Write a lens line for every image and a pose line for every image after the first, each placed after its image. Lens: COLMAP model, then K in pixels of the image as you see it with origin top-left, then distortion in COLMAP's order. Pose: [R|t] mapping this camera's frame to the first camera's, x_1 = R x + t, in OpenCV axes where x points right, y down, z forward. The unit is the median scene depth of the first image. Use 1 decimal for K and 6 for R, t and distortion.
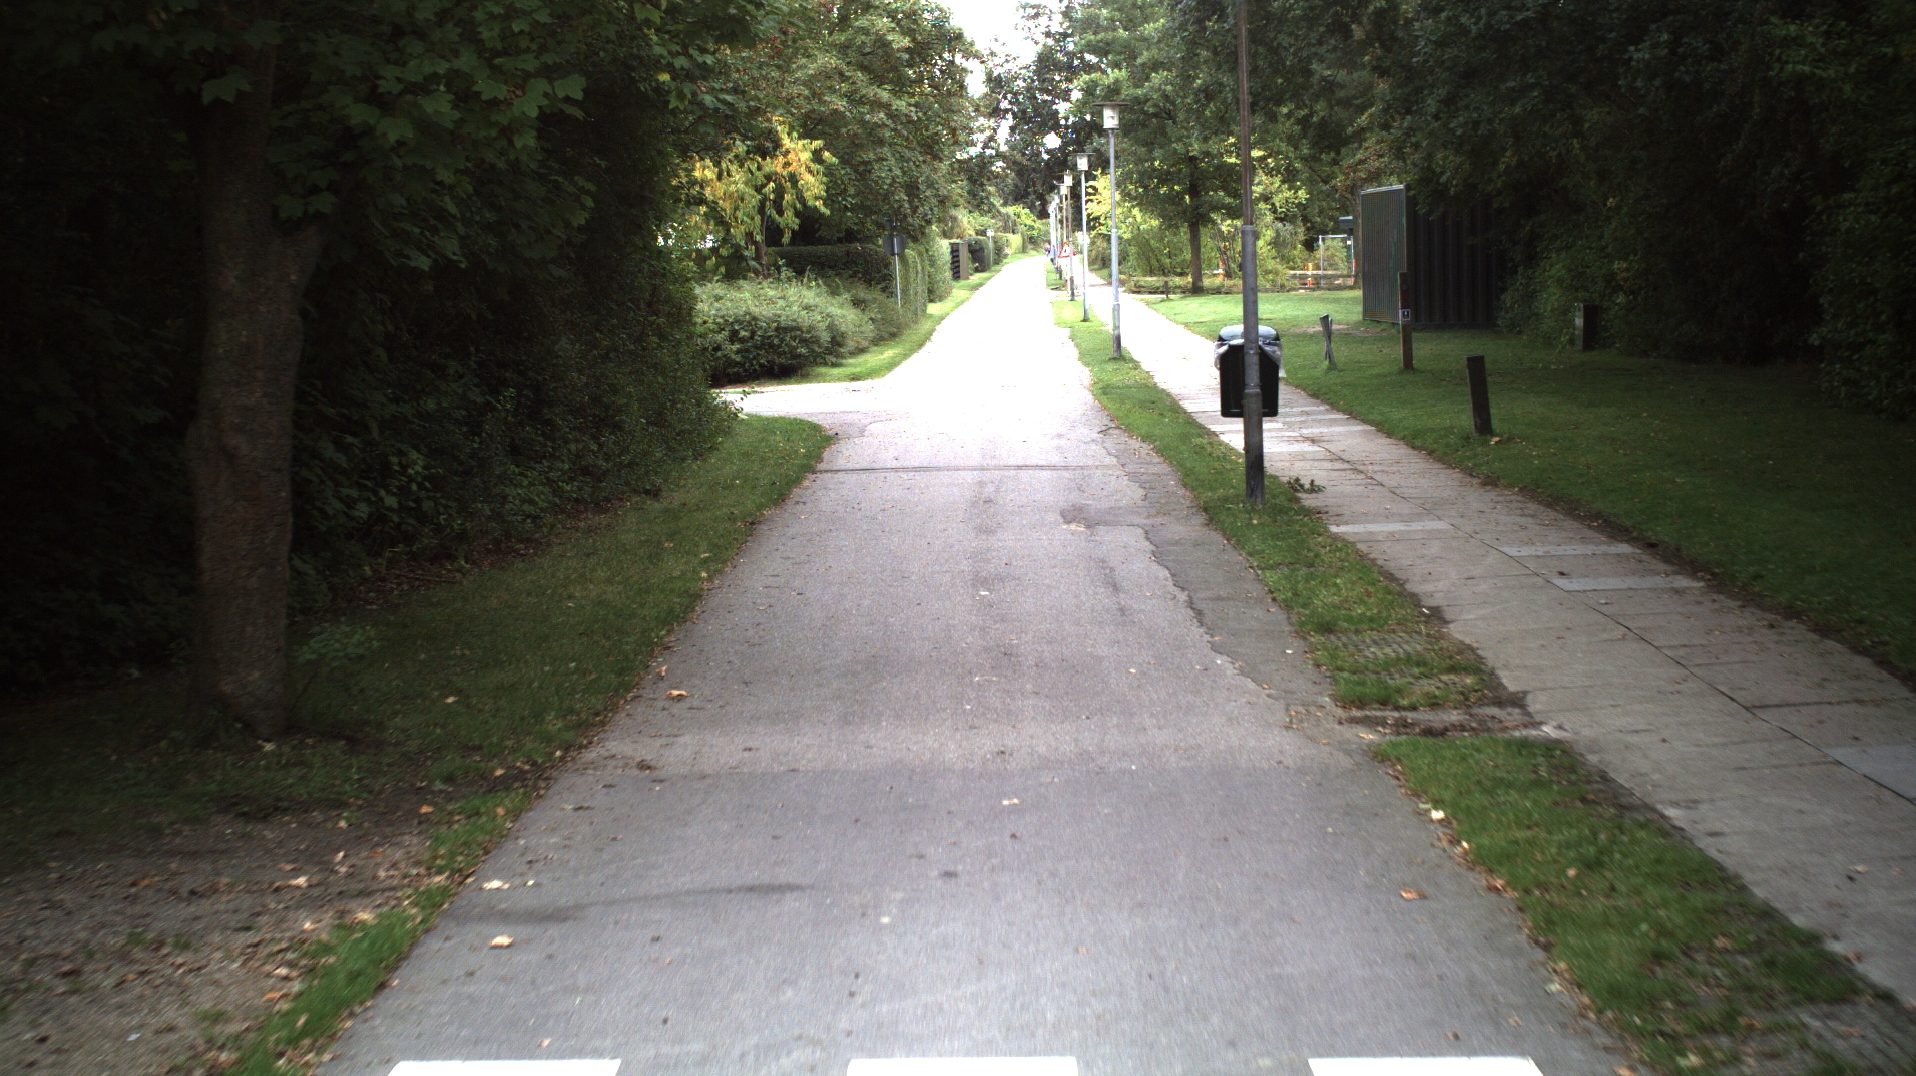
lens RADIAL K [[3303.7, 0, 957.2], [0, 3303.7, 537.8], [0, 0, 1]] dist [-0.277267, 0.000000]
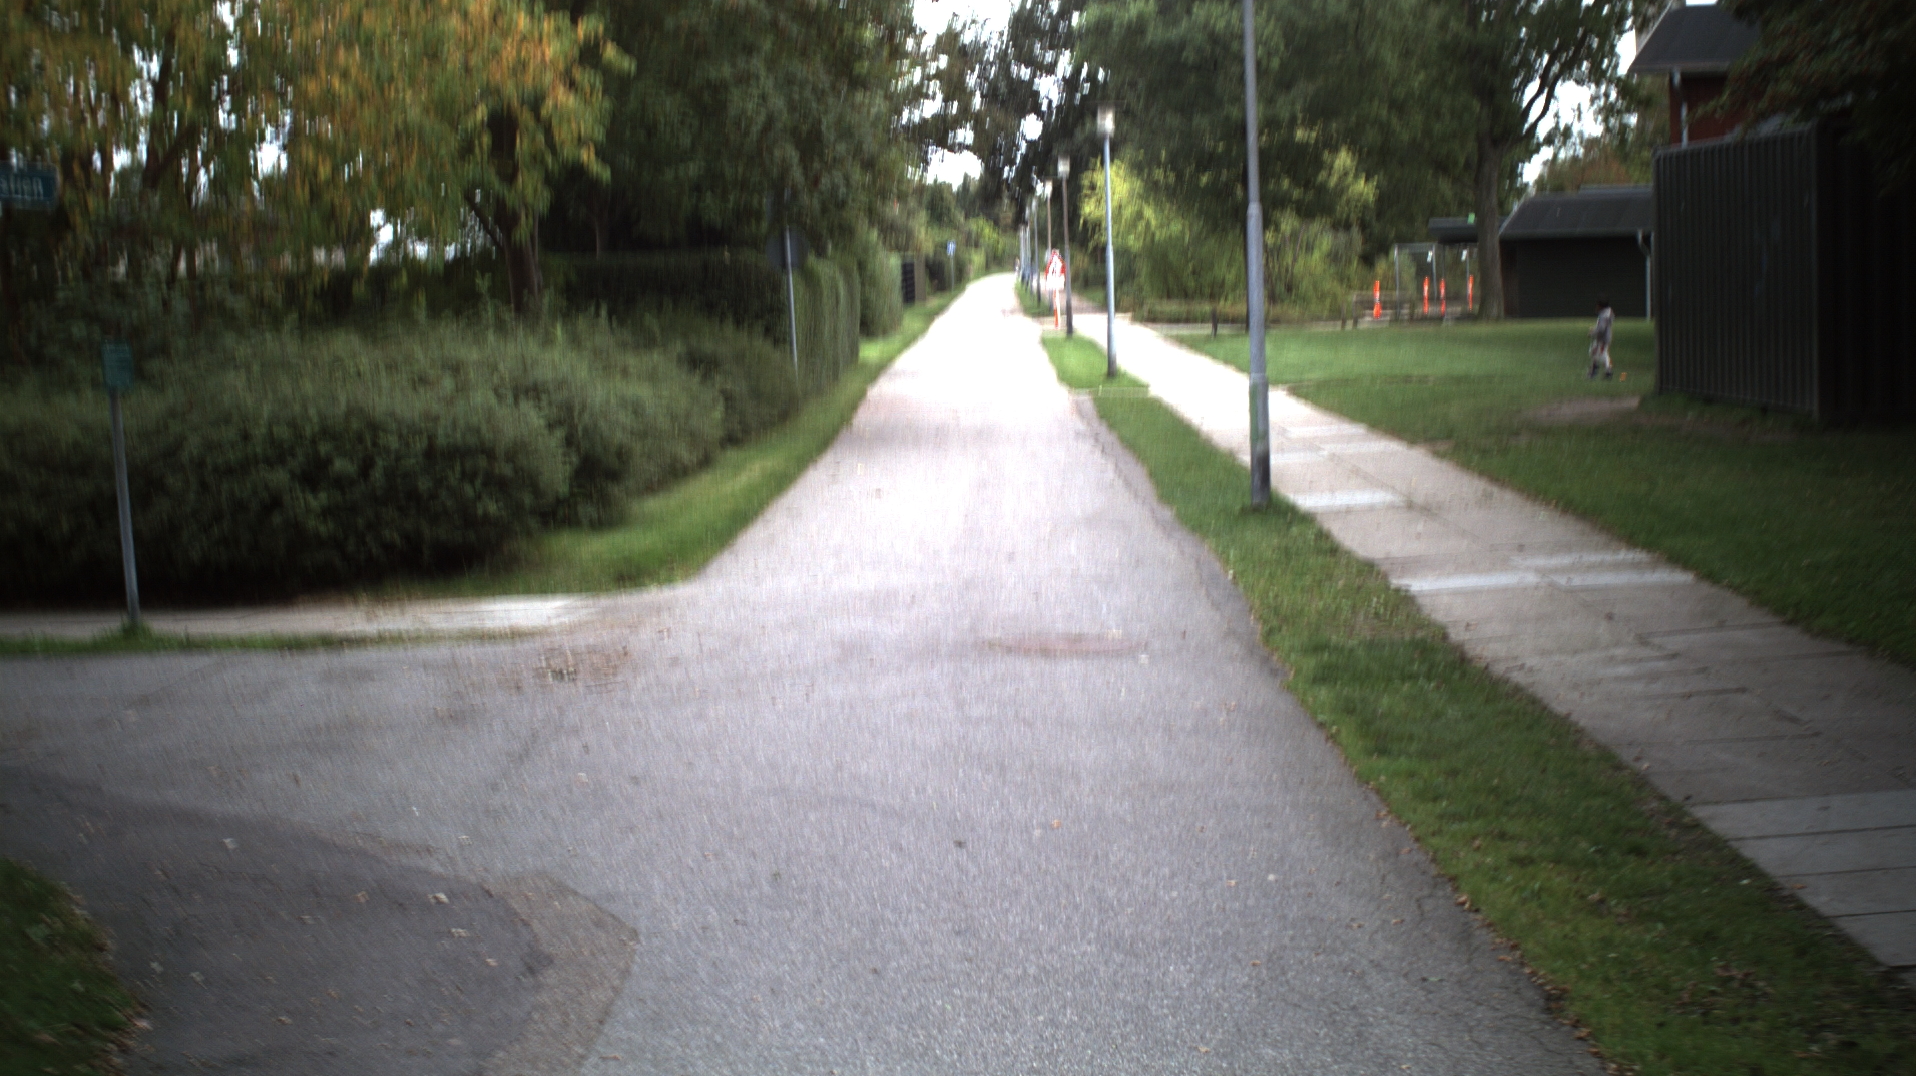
lens RADIAL K [[3303.7, 0, 962.4], [0, 3303.7, 539.6], [0, 0, 1]] dist [-0.277267, 0.000000]
pose [[0.999905, -0.001442, 0.013731, 0.002519], [0.001517, 0.999984, -0.005493, -0.031932], [-0.013723, 0.005513, 0.999891, 0.381979]]
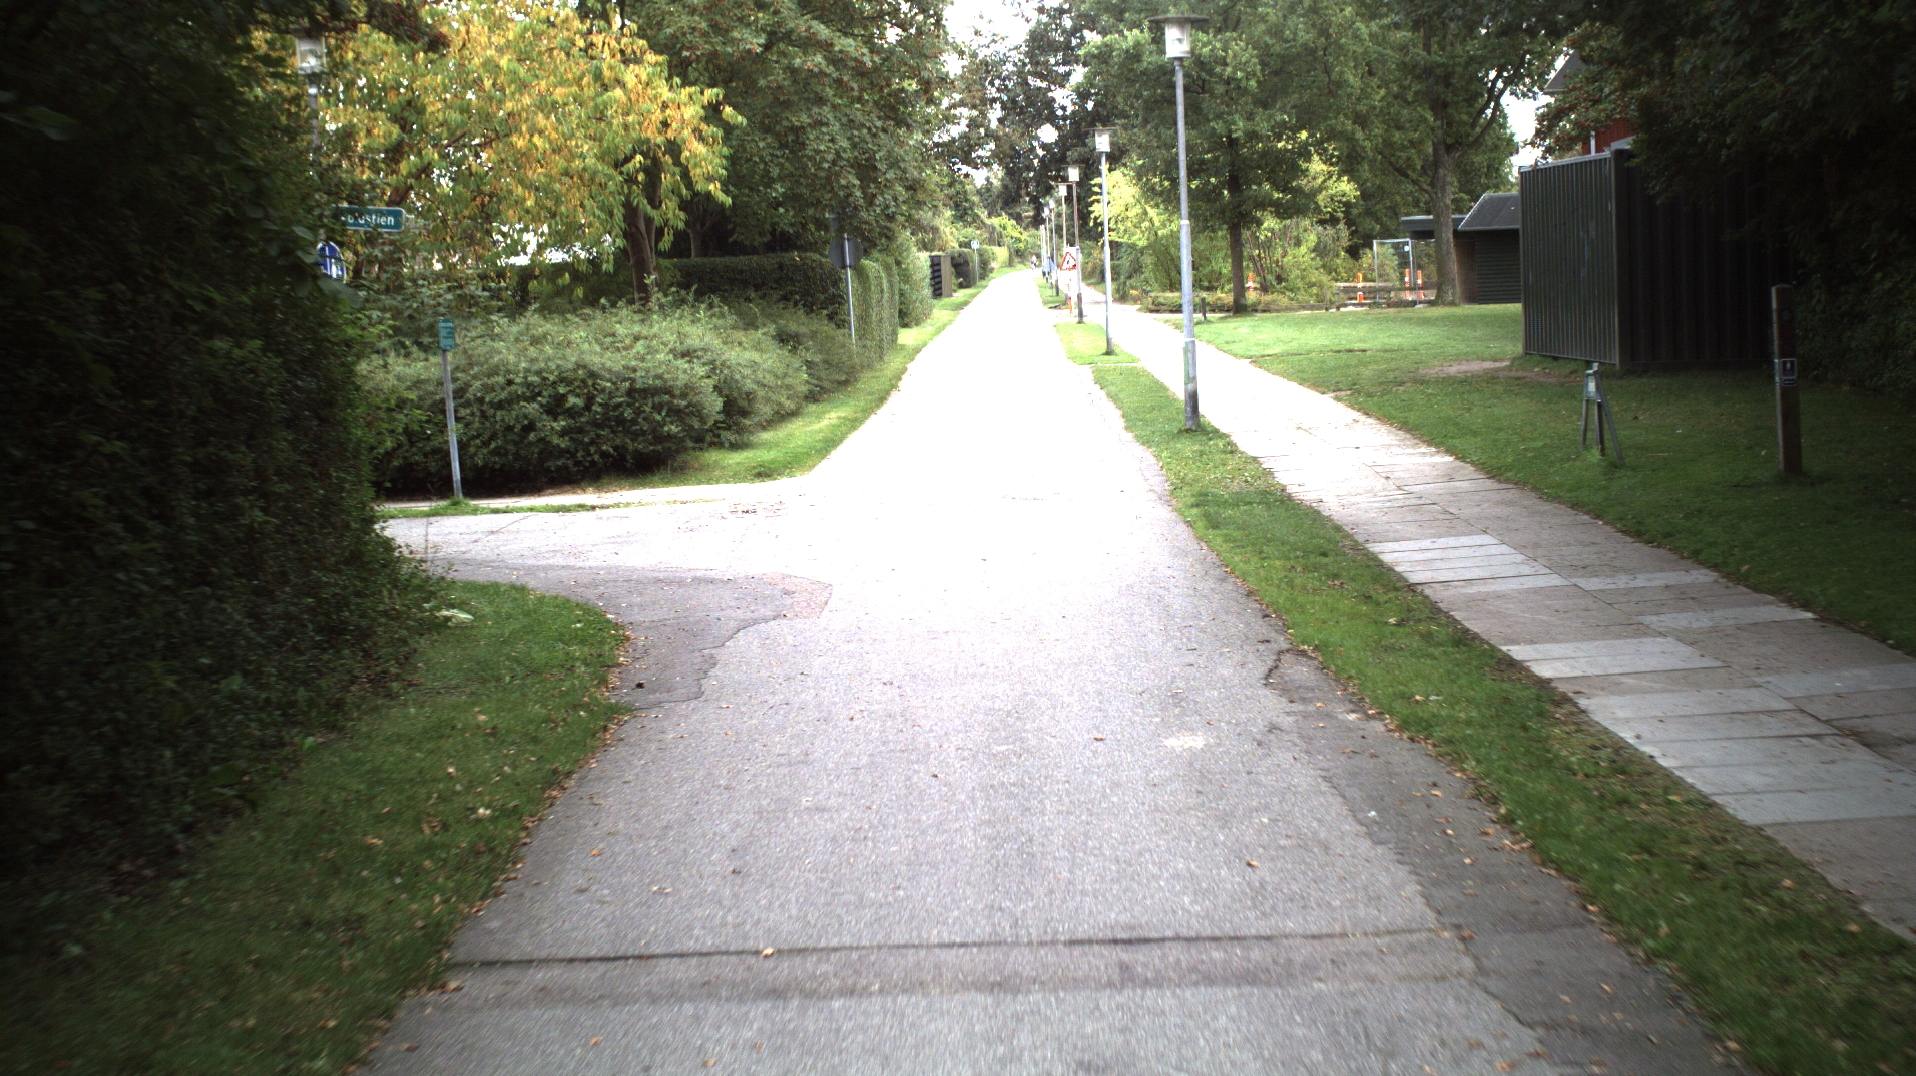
lens RADIAL K [[3303.7, 0, 957.5], [0, 3303.7, 536.6], [0, 0, 1]] dist [-0.277267, 0.000000]
pose [[0.999921, -0.011903, 0.004138, 0.001077], [0.011924, 0.999917, -0.004931, -0.021165], [-0.004078, 0.004980, 0.999979, 0.255113]]
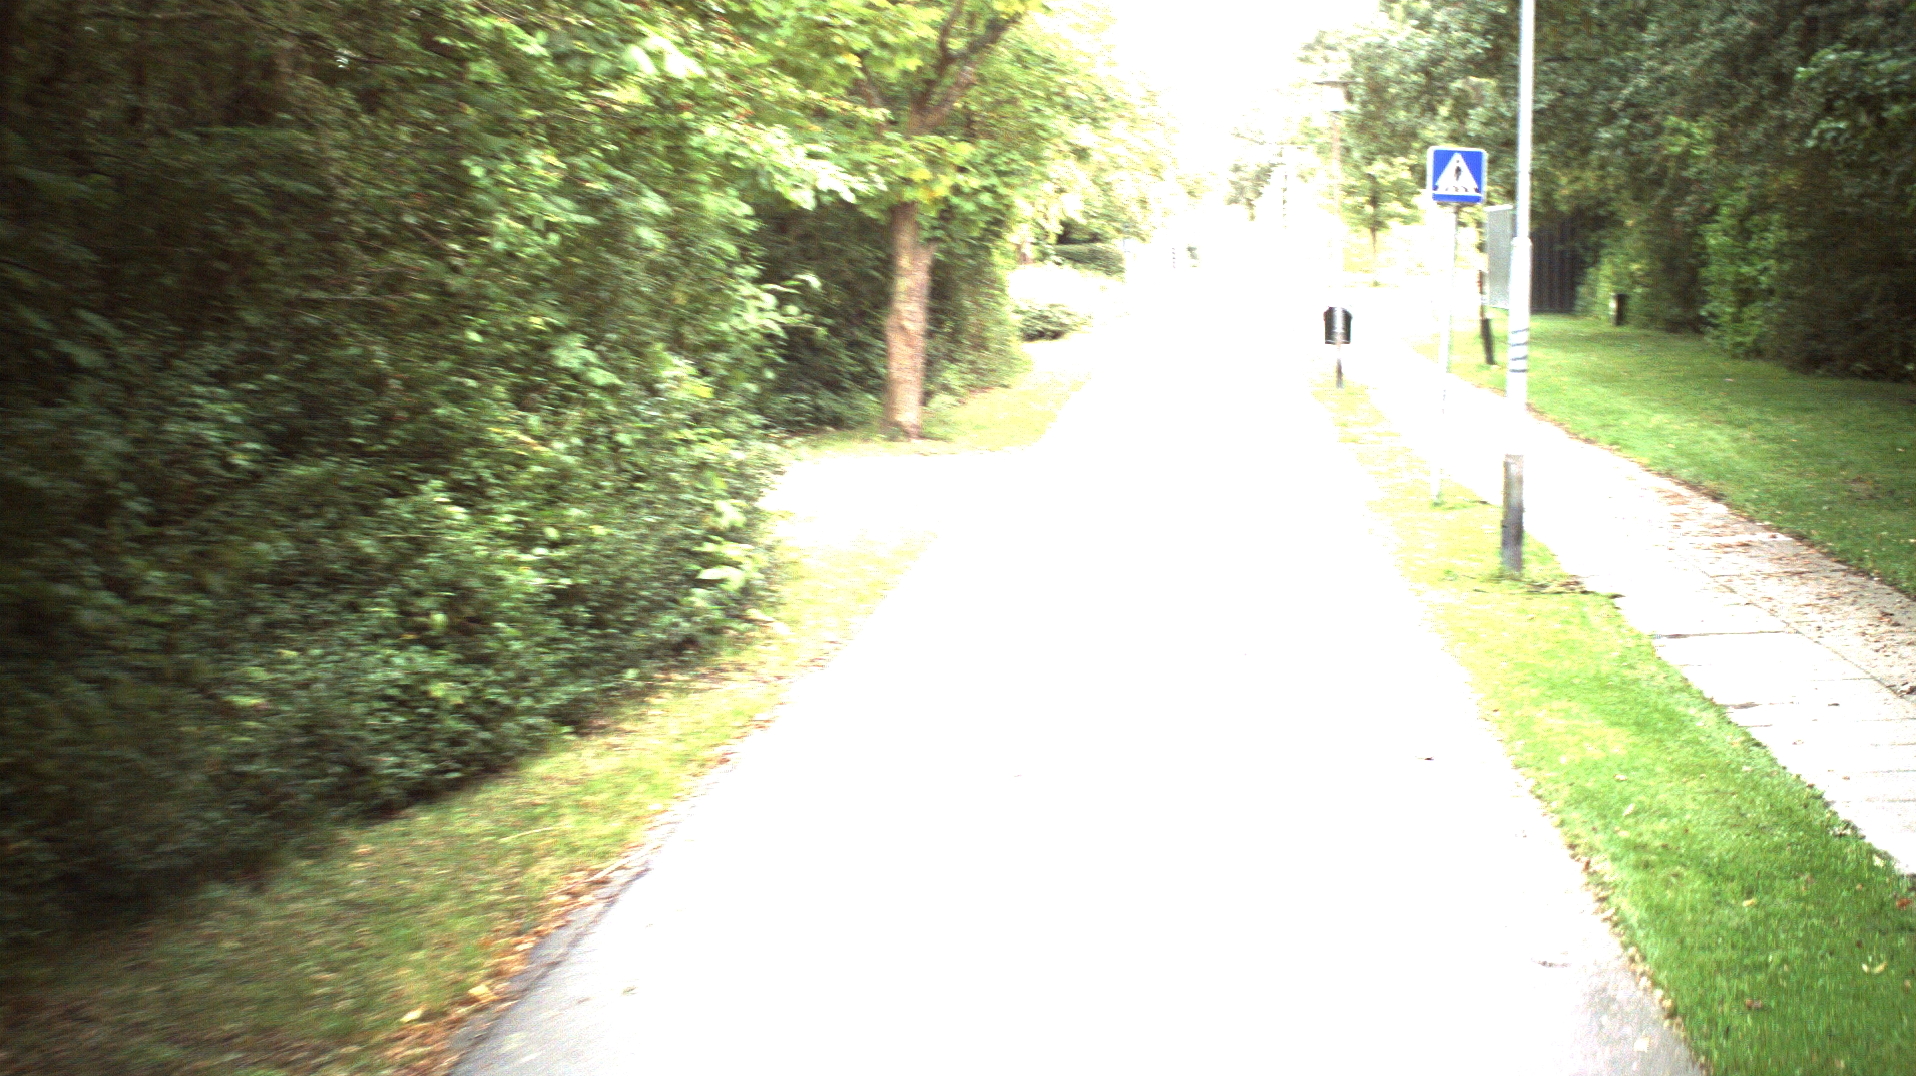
lens RADIAL K [[3303.7, 0, 959.4], [0, 3303.7, 536.1], [0, 0, 1]] dist [-0.277267, 0.000000]
pose [[0.997804, 0.015144, -0.064475, -0.000174], [-0.015073, 0.999885, 0.001580, 0.020891], [0.064492, -0.000605, 0.997918, -0.252823]]
